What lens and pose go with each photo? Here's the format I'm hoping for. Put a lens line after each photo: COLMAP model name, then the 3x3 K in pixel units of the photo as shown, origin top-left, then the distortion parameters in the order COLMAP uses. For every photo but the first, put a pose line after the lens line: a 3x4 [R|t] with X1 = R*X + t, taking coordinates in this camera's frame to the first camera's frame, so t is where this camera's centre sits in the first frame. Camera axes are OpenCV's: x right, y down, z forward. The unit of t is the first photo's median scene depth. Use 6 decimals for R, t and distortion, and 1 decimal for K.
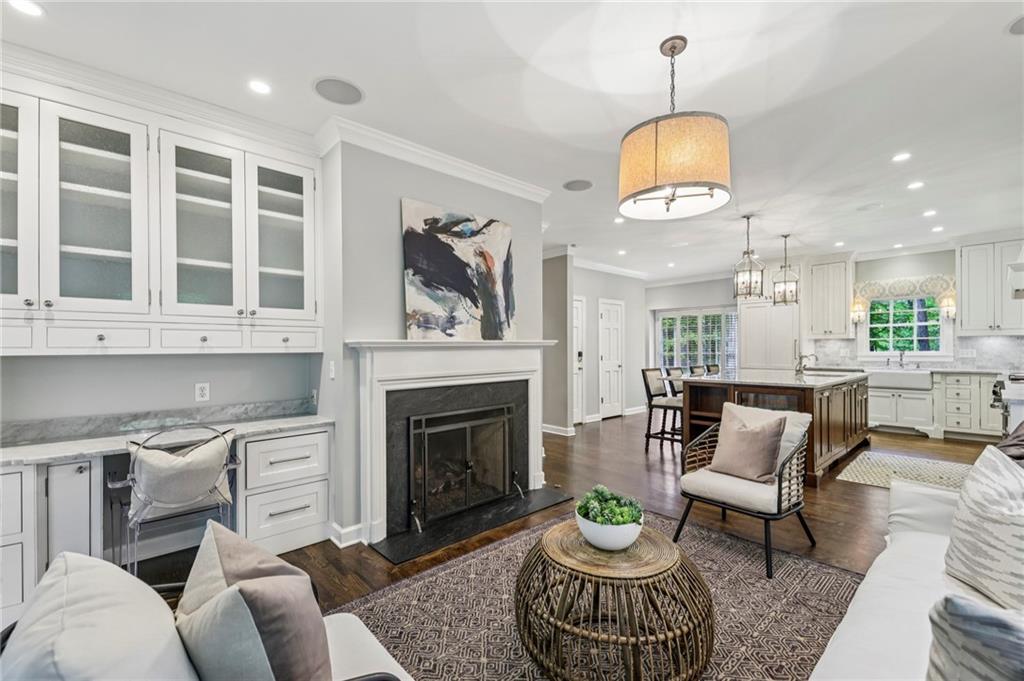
lens RADIAL K [[440.5, 0, 509.8], [0, 440.5, 349.9], [0, 0, 1]] dist [0.008375, -0.001726]
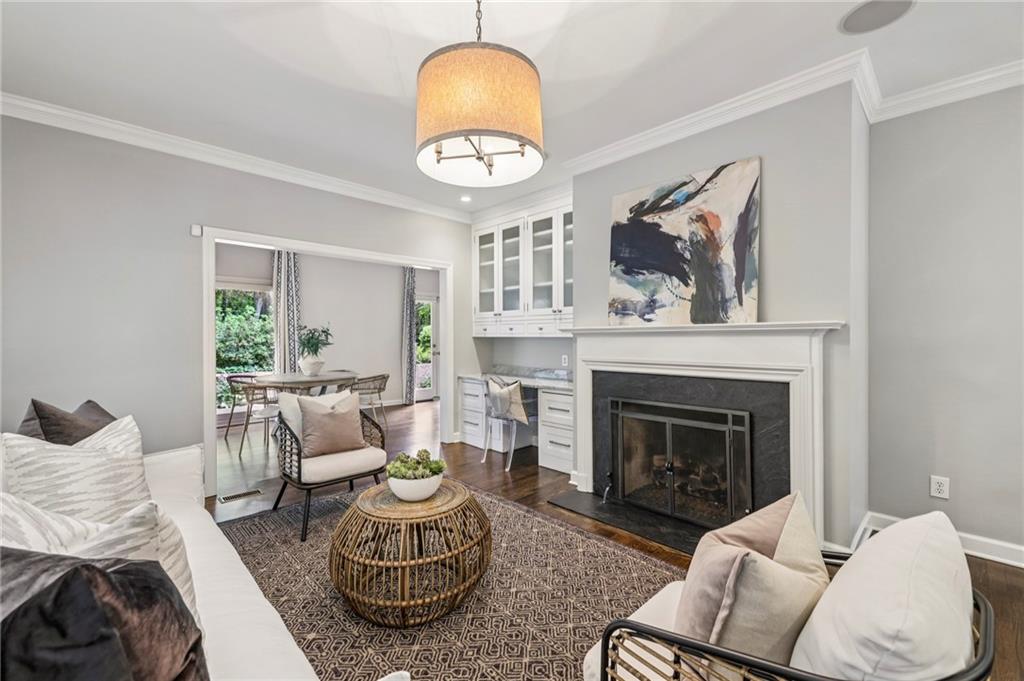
lens RADIAL K [[440.5, 0, 517.0], [0, 440.5, 339.0], [0, 0, 1]] dist [0.008375, -0.001726]
pose [[0.006019, 0.014387, -0.999878, 0.804477], [-0.001317, 0.999896, 0.014380, -0.006508], [0.999981, 0.001231, 0.006037, 0.707275]]
